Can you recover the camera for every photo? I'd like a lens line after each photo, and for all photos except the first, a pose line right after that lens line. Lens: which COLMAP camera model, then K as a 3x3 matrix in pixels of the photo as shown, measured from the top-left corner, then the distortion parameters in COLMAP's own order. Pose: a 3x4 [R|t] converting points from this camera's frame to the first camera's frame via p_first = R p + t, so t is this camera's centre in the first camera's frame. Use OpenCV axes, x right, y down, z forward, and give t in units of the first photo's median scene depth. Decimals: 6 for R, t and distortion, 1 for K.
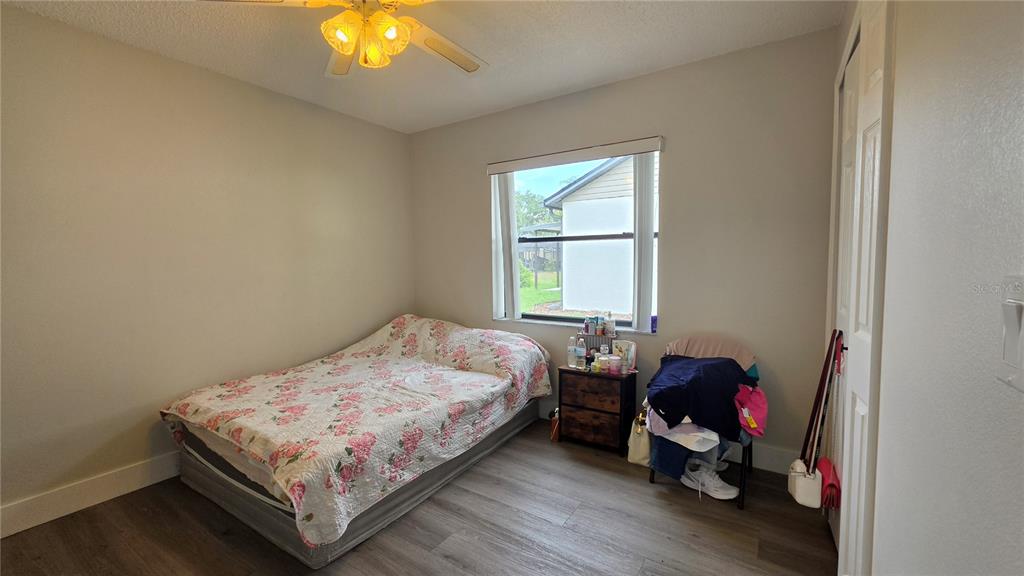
lens RADIAL K [[411.4, 0, 512.0], [0, 411.4, 284.1], [0, 0, 1]] dist [-0.000737, -0.000063]
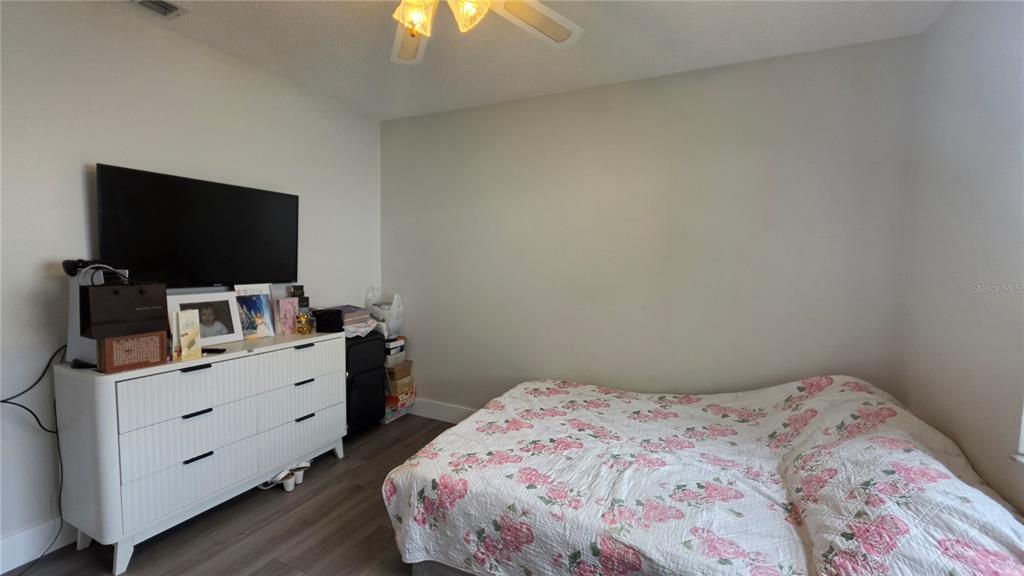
lens RADIAL K [[411.4, 0, 512.2], [0, 411.4, 290.8], [0, 0, 1]] dist [-0.000737, -0.000063]
pose [[0.133622, 0.086297, -0.987268, 0.380969], [-0.084427, 0.993571, 0.075421, -0.076735], [0.987430, 0.073274, 0.140049, 0.813574]]
